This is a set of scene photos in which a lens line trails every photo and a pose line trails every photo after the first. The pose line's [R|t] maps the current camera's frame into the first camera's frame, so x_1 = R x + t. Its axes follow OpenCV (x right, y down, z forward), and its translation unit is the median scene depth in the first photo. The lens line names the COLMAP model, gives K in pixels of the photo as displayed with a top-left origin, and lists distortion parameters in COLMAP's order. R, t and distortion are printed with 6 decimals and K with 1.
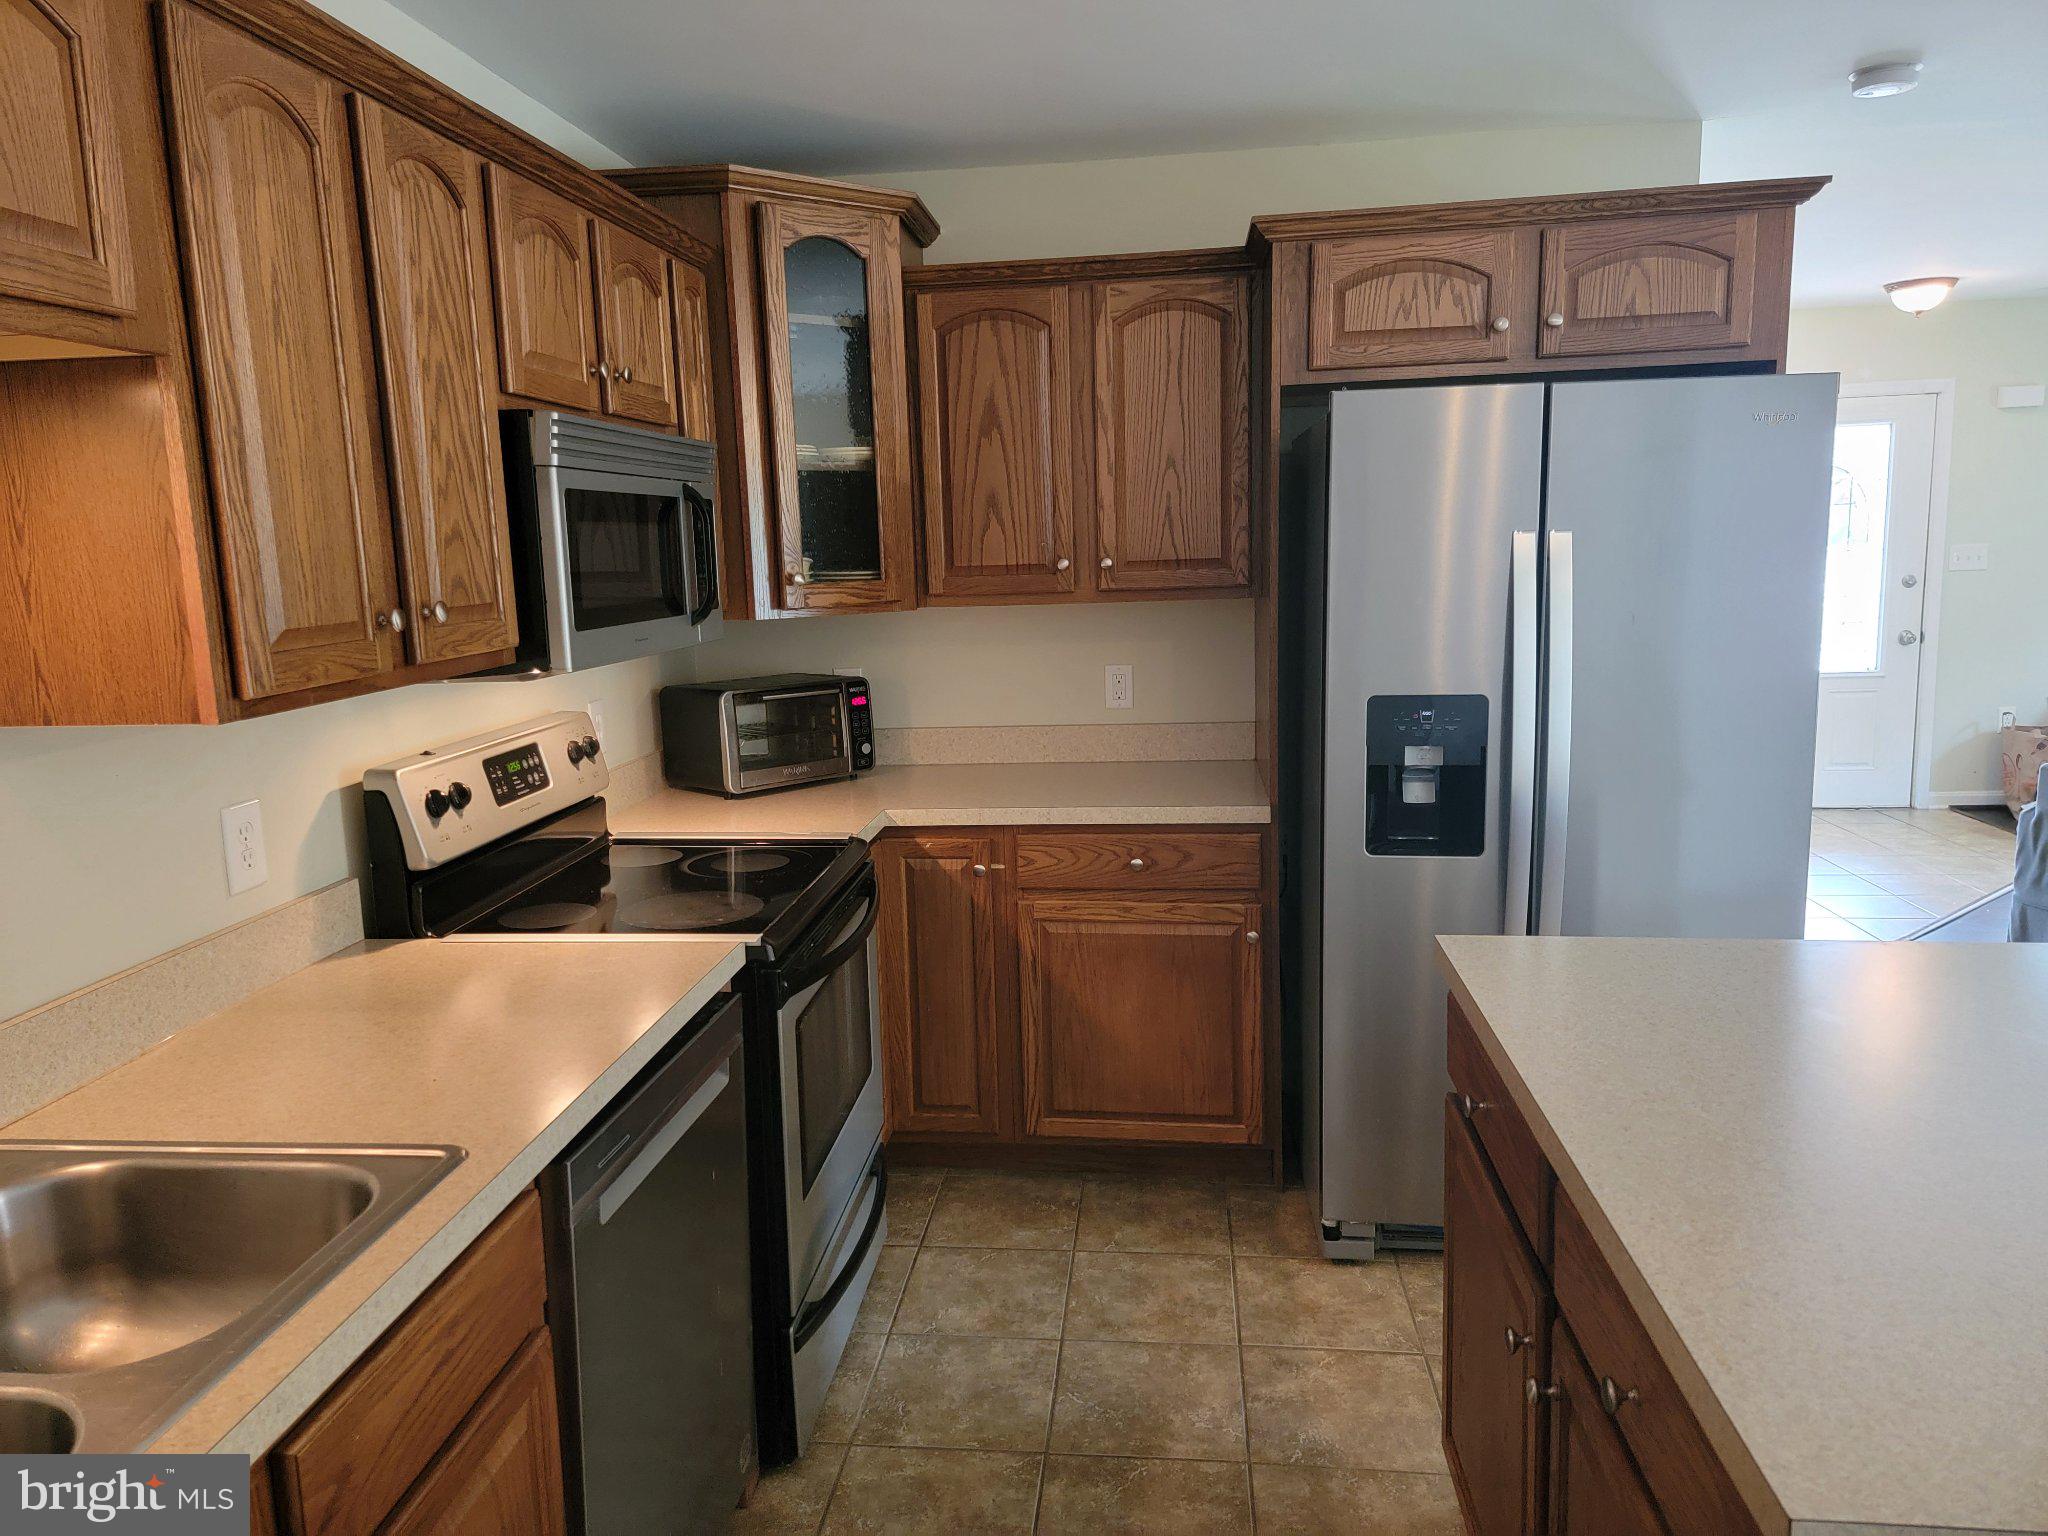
lens RADIAL K [[1442.5, 0, 1014.2], [0, 1442.5, 762.8], [0, 0, 1]] dist [0.057134, -0.004342]
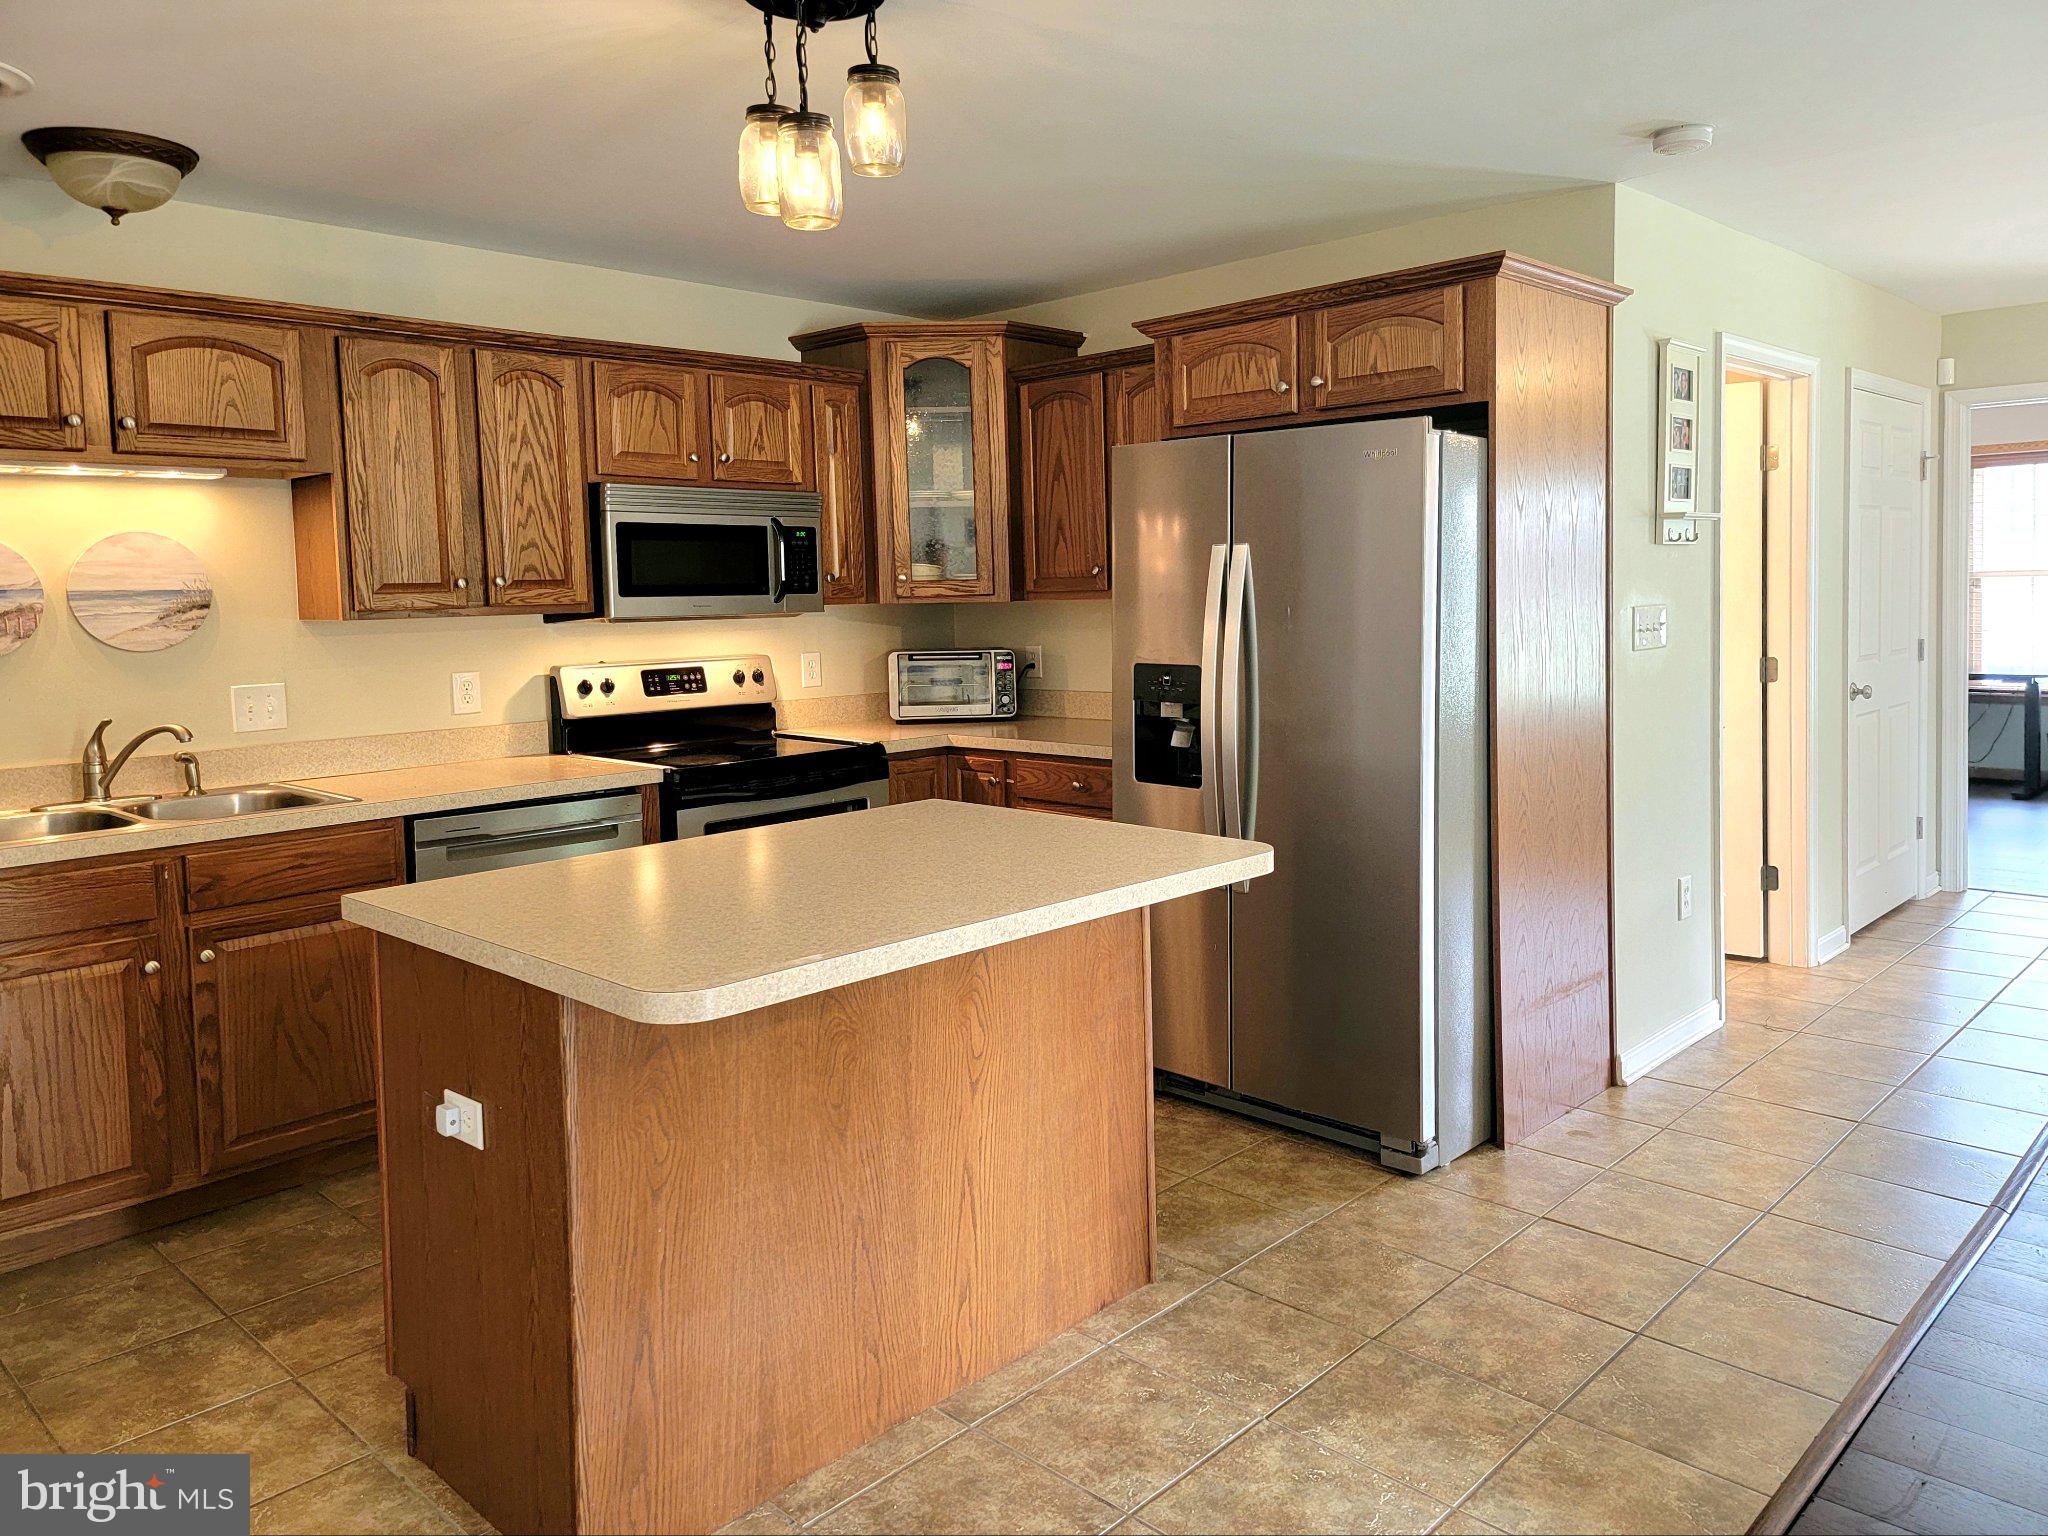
lens RADIAL K [[1442.5, 0, 1083.9], [0, 1442.5, 688.3], [0, 0, 1]] dist [0.057134, -0.004342]
pose [[0.808316, 0.052012, -0.586446, 0.973740], [-0.093278, 0.994823, -0.040337, 0.035529], [0.581312, 0.087308, 0.808983, -0.123770]]
